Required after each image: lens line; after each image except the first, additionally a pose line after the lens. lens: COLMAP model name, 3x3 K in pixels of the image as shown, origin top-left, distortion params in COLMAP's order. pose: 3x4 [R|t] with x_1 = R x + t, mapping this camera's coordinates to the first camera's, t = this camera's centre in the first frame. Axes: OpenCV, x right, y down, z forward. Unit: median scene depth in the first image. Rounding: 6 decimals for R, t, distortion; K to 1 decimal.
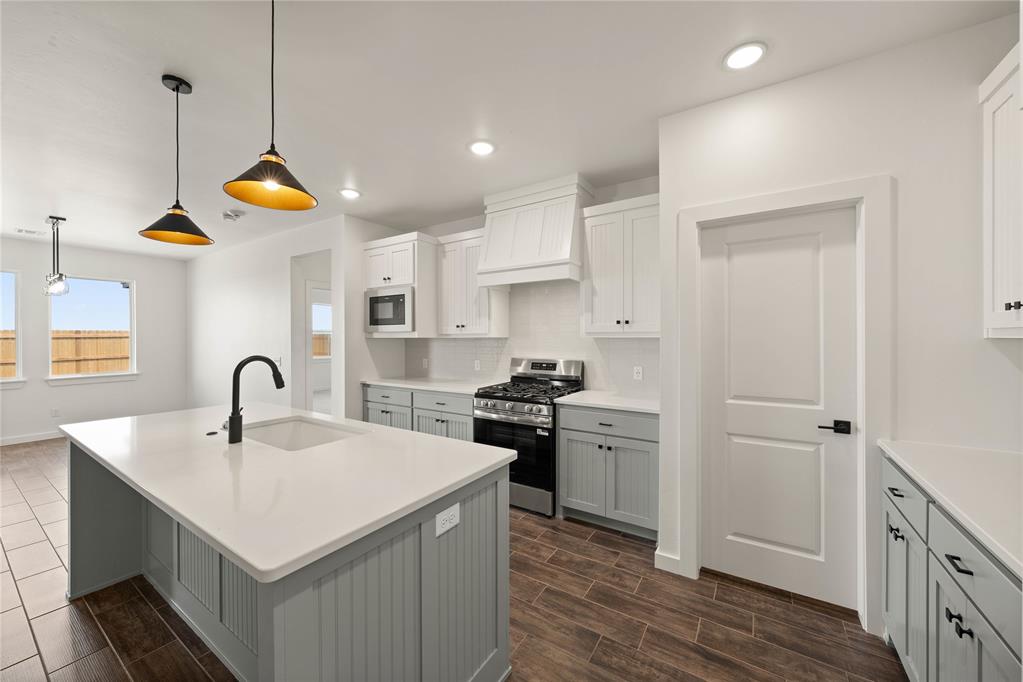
lens RADIAL K [[374.6, 0, 512.6], [0, 374.6, 342.3], [0, 0, 1]] dist [-0.005936, 0.001431]
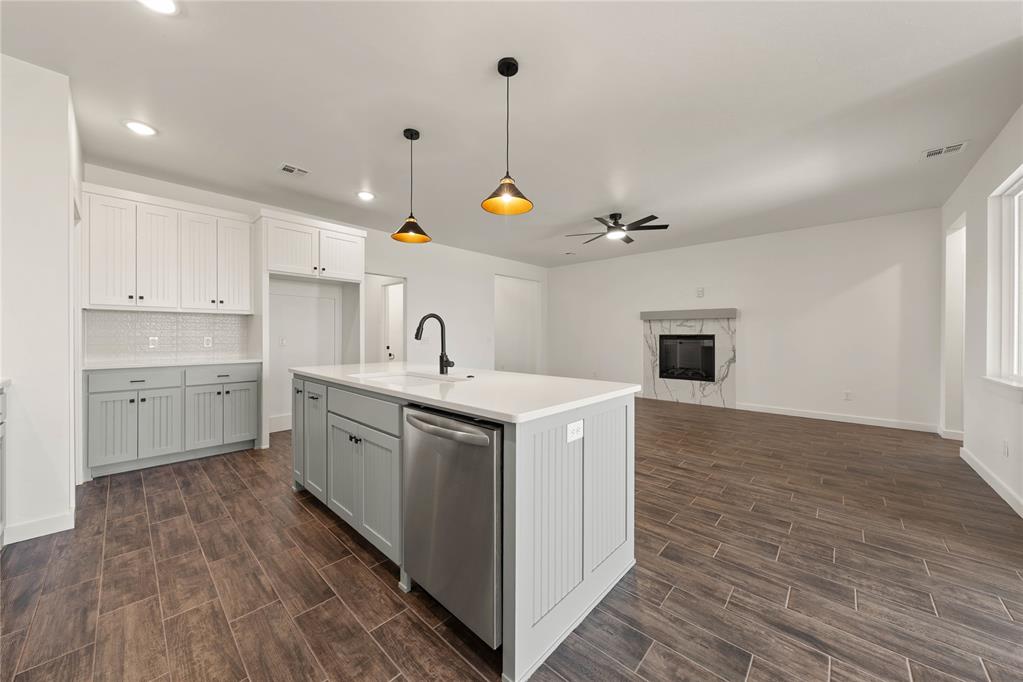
lens RADIAL K [[357.5, 0, 516.2], [0, 357.5, 335.7], [0, 0, 1]] dist [0.000621, -0.000774]
pose [[-0.986061, -0.002112, 0.166369, -0.694344], [0.000357, 0.999890, 0.014810, 0.055318], [-0.166382, 0.014663, -0.985952, 1.282289]]
